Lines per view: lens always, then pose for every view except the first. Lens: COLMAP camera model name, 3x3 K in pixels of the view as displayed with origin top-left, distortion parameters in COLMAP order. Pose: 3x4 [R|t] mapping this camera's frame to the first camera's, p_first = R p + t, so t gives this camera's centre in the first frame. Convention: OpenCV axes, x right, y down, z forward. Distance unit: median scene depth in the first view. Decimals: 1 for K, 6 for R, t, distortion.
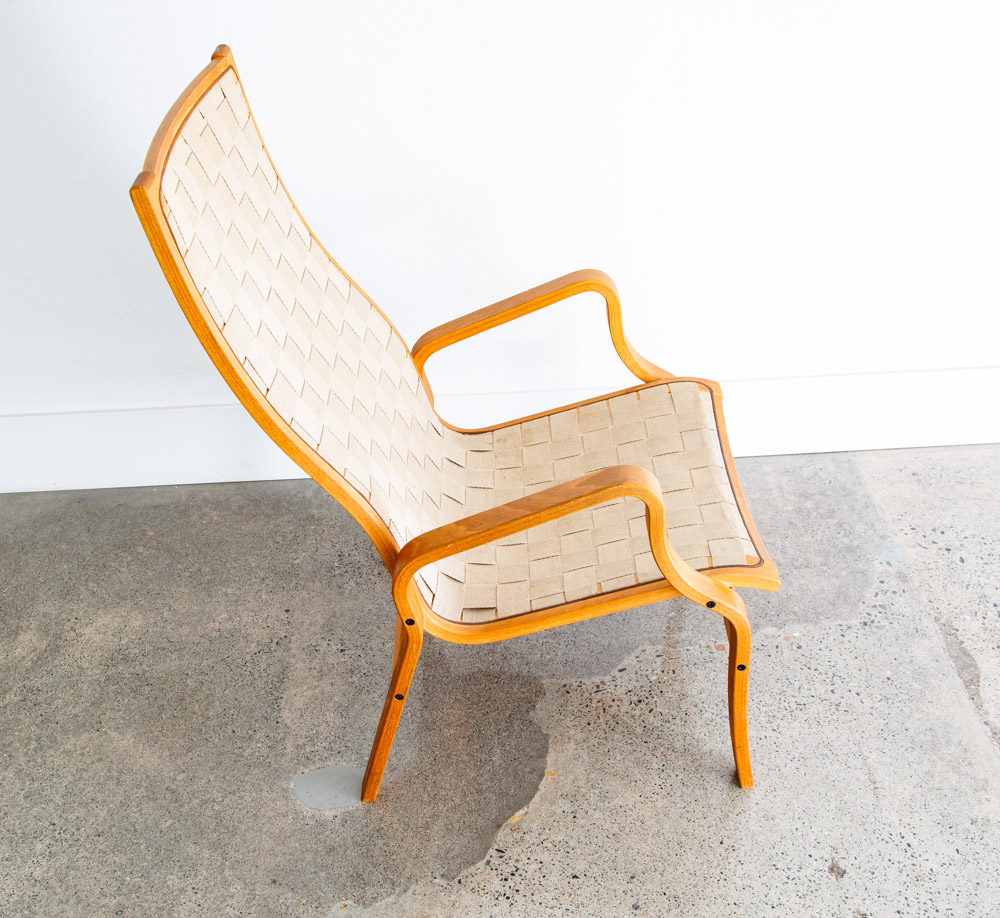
lens RADIAL K [[1258.8, 0, 499.0], [0, 1258.8, 458.3], [0, 0, 1]] dist [-0.035002, 0.000000]
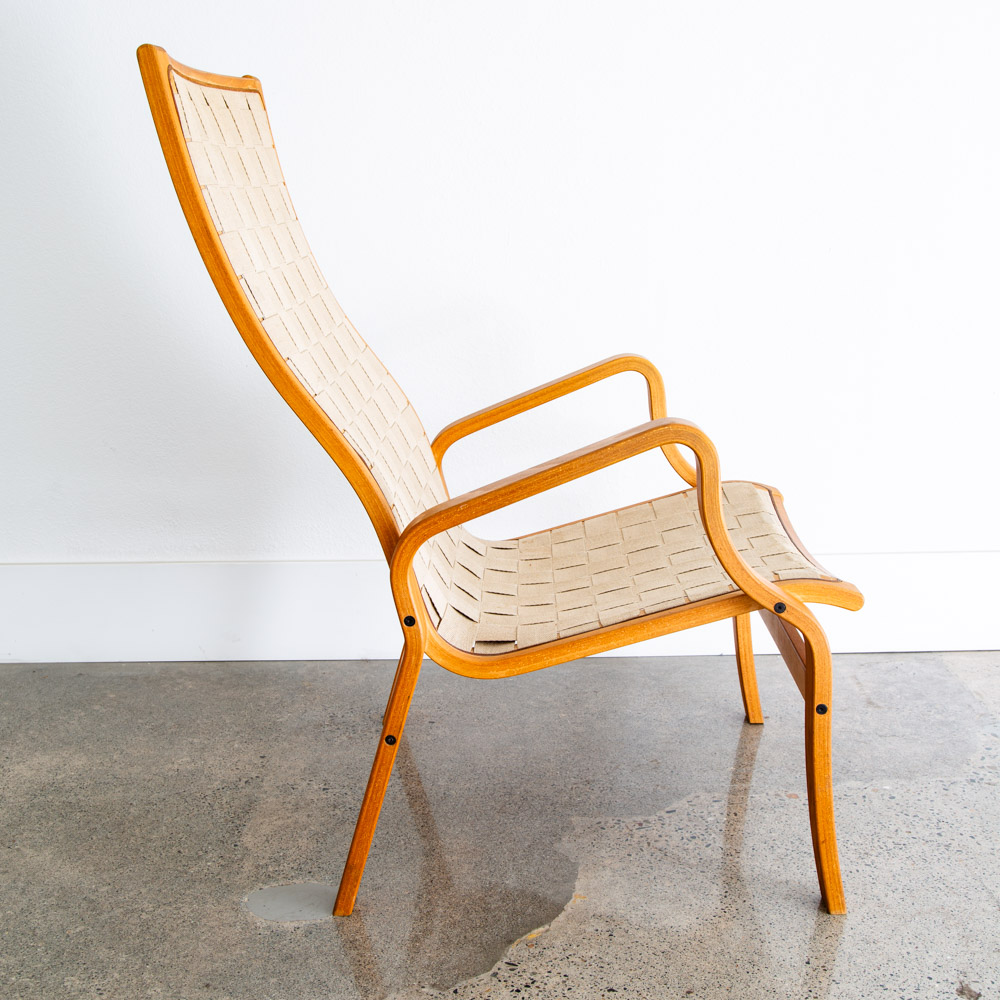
lens RADIAL K [[1340.1, 0, 496.8], [0, 1340.1, 499.6], [0, 0, 1]] dist [0.000426, 0.000000]
pose [[0.999189, 0.026354, -0.030451, 0.008563], [-0.035610, 0.931323, -0.362448, 0.317117], [0.018808, 0.363238, 0.931506, 0.139192]]
